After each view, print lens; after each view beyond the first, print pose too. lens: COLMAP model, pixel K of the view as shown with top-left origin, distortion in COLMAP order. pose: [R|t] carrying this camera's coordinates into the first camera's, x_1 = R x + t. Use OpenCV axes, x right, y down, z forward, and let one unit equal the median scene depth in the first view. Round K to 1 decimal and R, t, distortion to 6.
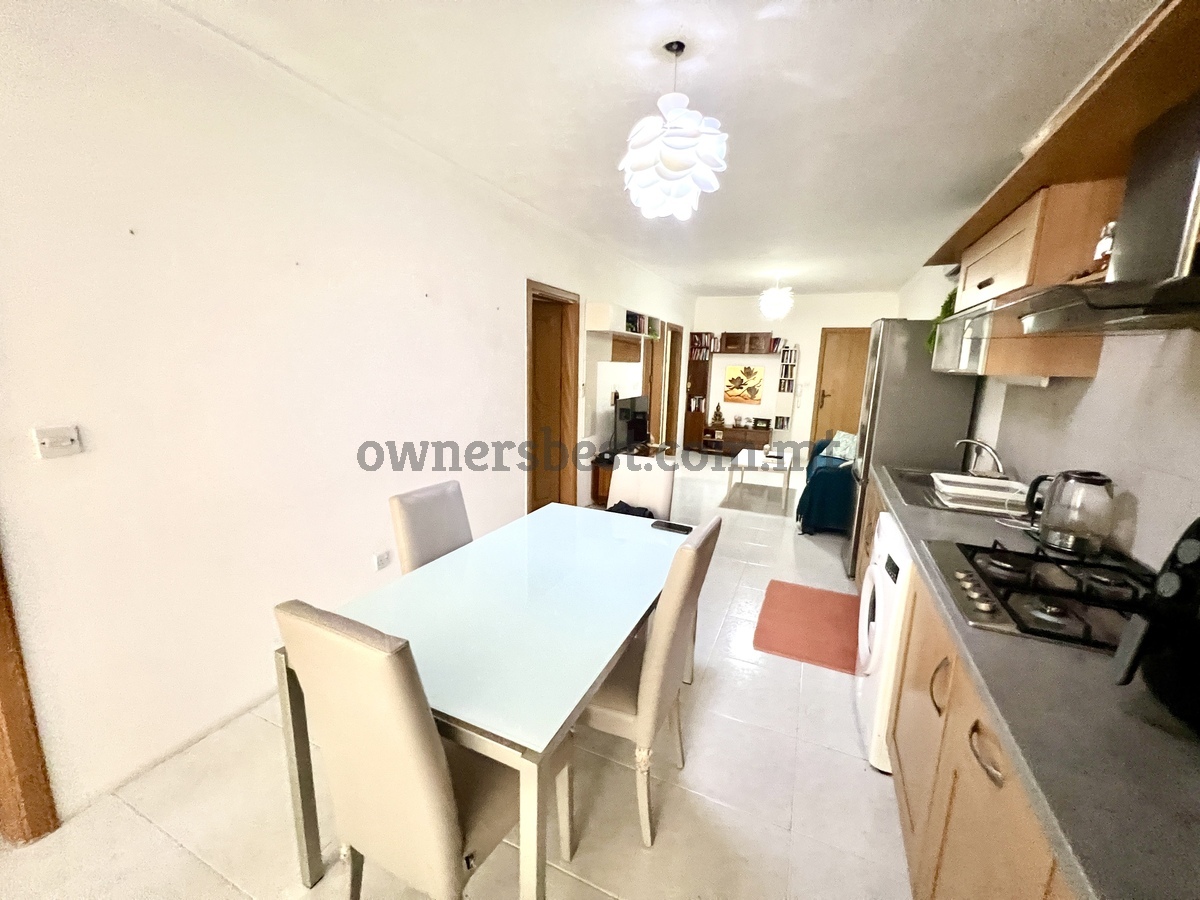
lens RADIAL K [[479.4, 0, 600.4], [0, 479.4, 452.3], [0, 0, 1]] dist [-0.002857, 0.001151]
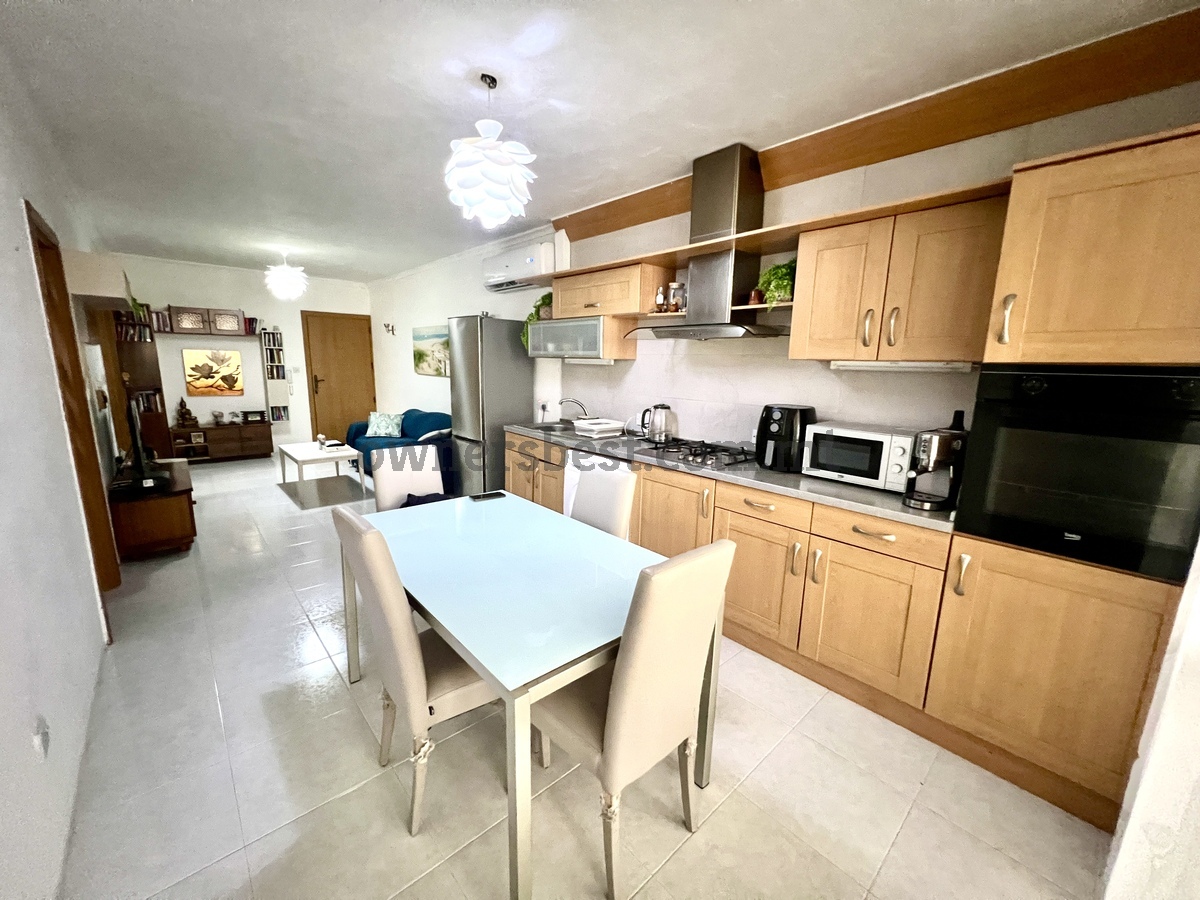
lens RADIAL K [[479.4, 0, 600.8], [0, 479.4, 450.0], [0, 0, 1]] dist [-0.002857, 0.001151]
pose [[0.395028, -0.183876, 0.900079, -0.205665], [0.157046, 0.978858, 0.131045, -0.015881], [-0.905146, 0.089588, 0.415554, 0.075257]]
